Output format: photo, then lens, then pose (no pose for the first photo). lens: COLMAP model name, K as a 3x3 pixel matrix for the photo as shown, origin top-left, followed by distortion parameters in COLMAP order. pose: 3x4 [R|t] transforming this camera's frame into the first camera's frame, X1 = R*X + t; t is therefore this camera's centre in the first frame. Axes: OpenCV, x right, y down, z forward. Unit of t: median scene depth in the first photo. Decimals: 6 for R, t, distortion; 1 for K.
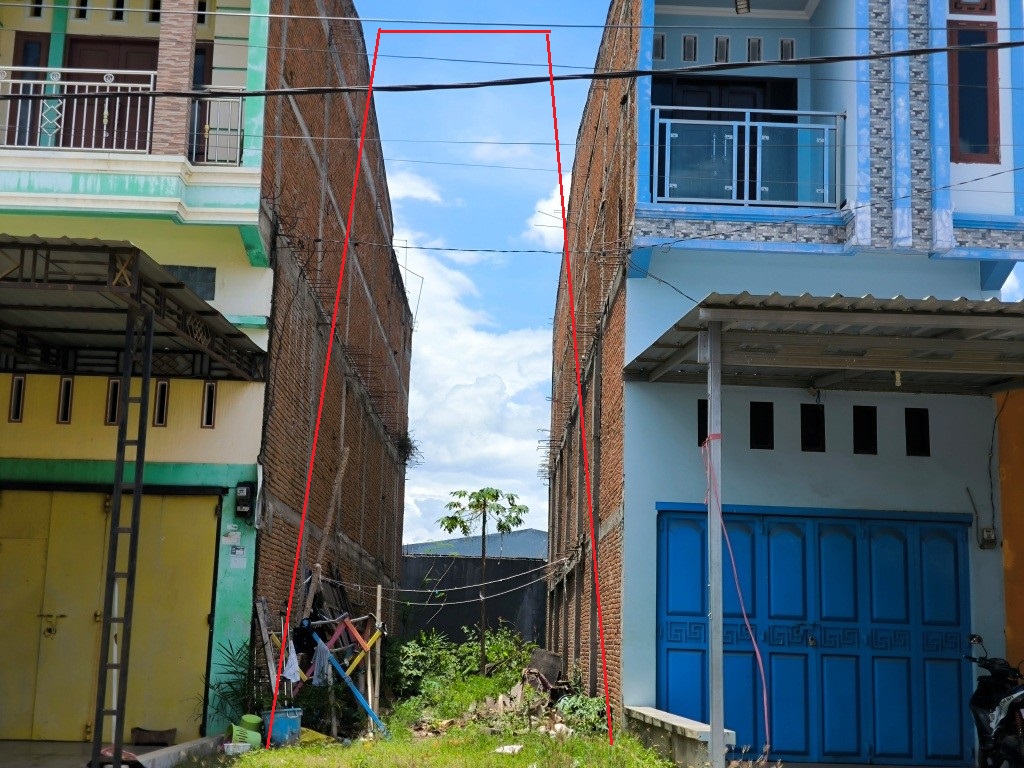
lens RADIAL K [[1431.4, 0, 512.0], [0, 1431.4, 384.0], [0, 0, 1]] dist [0.290891, -0.944684]
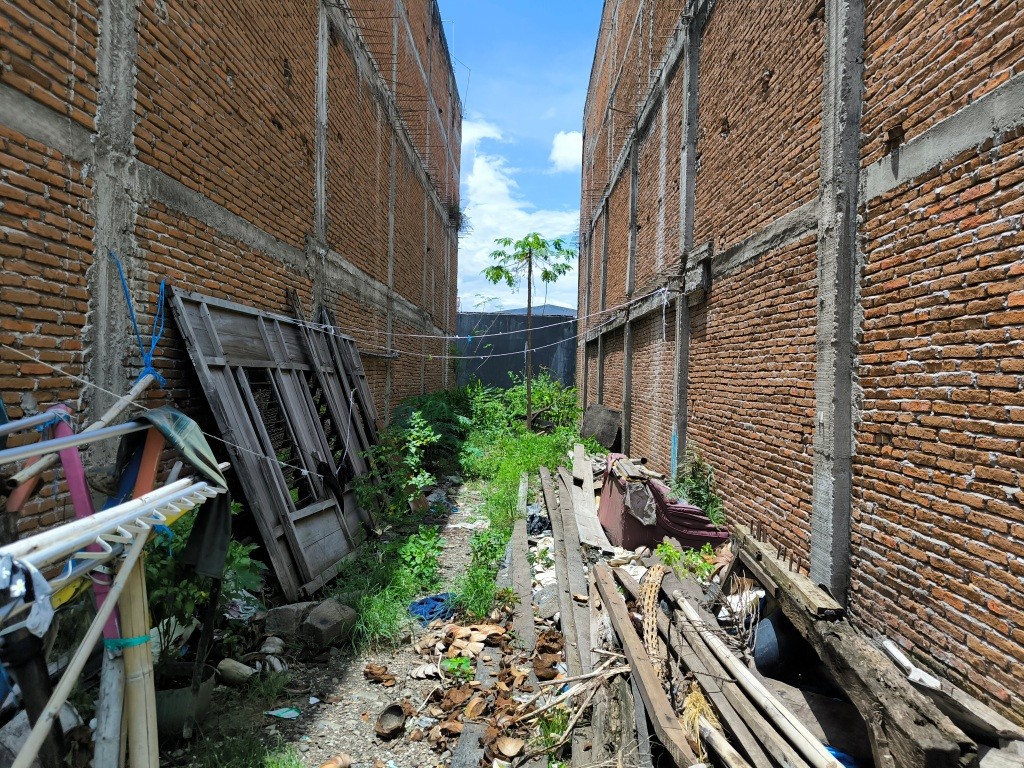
lens RADIAL K [[707.7, 0, 510.3], [0, 707.7, 382.4], [0, 0, 1]] dist [0.065866, -0.057711]
pose [[0.999317, -0.005373, -0.036552, -0.015375], [0.012258, 0.981543, 0.190849, 0.077597], [0.034852, -0.191167, 0.980939, 0.508093]]
